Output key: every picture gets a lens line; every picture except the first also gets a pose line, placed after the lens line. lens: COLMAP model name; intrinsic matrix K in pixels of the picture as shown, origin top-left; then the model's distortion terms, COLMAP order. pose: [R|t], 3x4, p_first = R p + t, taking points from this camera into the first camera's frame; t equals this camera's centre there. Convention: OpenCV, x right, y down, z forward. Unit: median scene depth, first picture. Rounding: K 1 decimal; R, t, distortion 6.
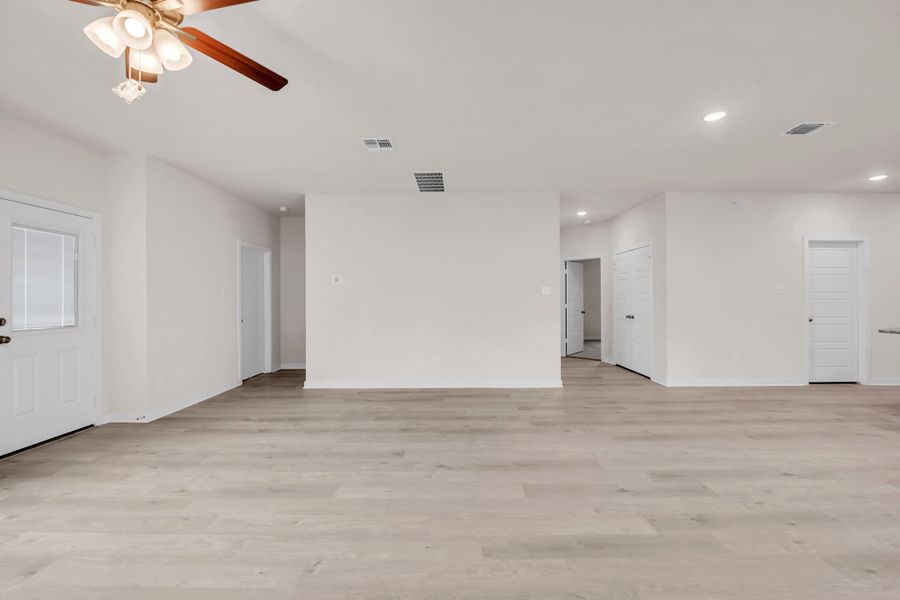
lens RADIAL K [[361.8, 0, 452.5], [0, 361.8, 298.3], [0, 0, 1]] dist [-0.010122, -0.001051]
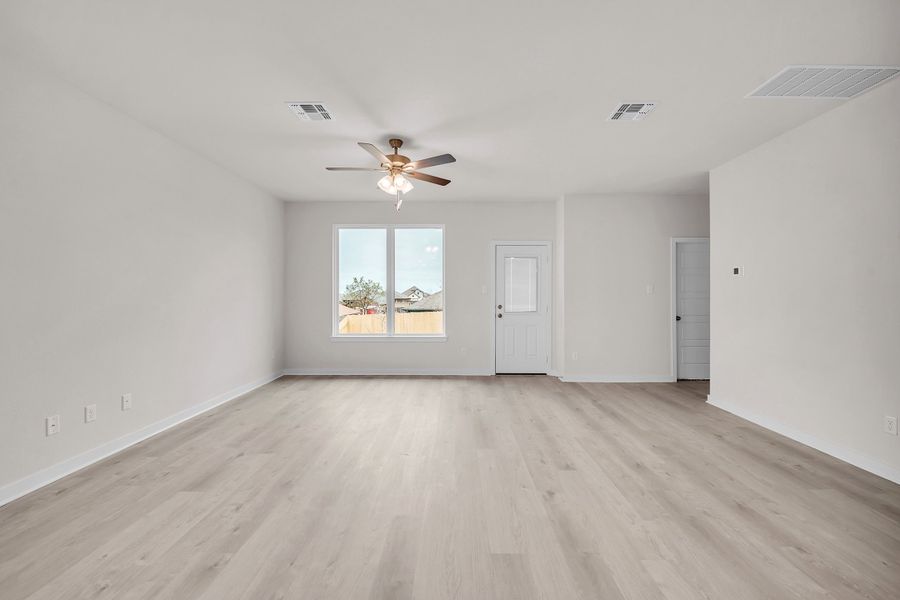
lens RADIAL K [[361.8, 0, 452.5], [0, 361.8, 298.3], [0, 0, 1]] dist [-0.010122, -0.001051]
pose [[-0.004066, 0.011850, -0.999922, 0.681345], [-0.000322, 0.999930, 0.011851, -0.005878], [0.999992, 0.000370, -0.004062, 0.642566]]
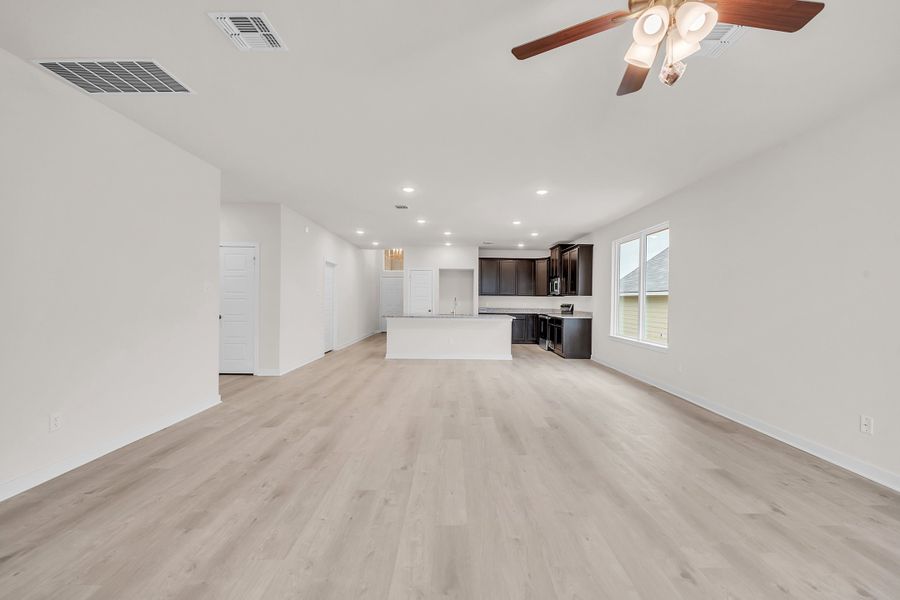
lens RADIAL K [[364.0, 0, 456.1], [0, 364.0, 297.3], [0, 0, 1]] dist [-0.010945, -0.000251]
pose [[-0.022060, 0.010042, 0.999706, -0.859549], [-0.012509, 0.999868, -0.010320, 0.005580], [-0.999678, -0.012733, -0.021932, 0.738990]]
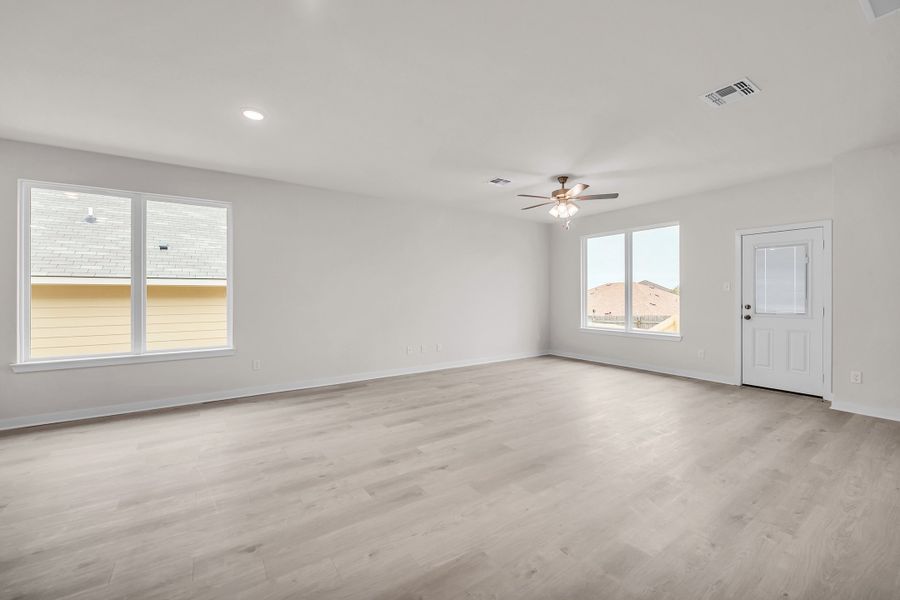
lens RADIAL K [[364.0, 0, 456.1], [0, 364.0, 297.3], [0, 0, 1]] dist [-0.010945, -0.000251]
pose [[-0.816062, 0.011280, -0.577854, 0.784015], [0.006283, 0.999924, 0.010645, -0.006585], [0.577930, 0.005057, -0.816071, 1.401664]]
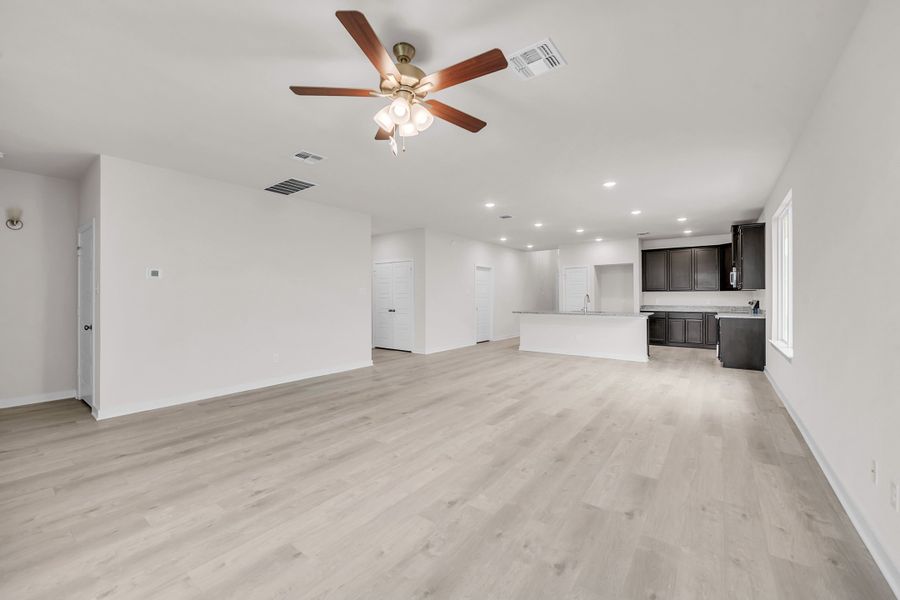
lens RADIAL K [[361.8, 0, 452.5], [0, 361.8, 298.3], [0, 0, 1]] dist [-0.010122, -0.001051]
pose [[0.591374, -0.000934, 0.806397, -0.897905], [-0.000082, 0.999999, 0.001219, 0.004740], [-0.806398, -0.000787, 0.591373, -0.005423]]
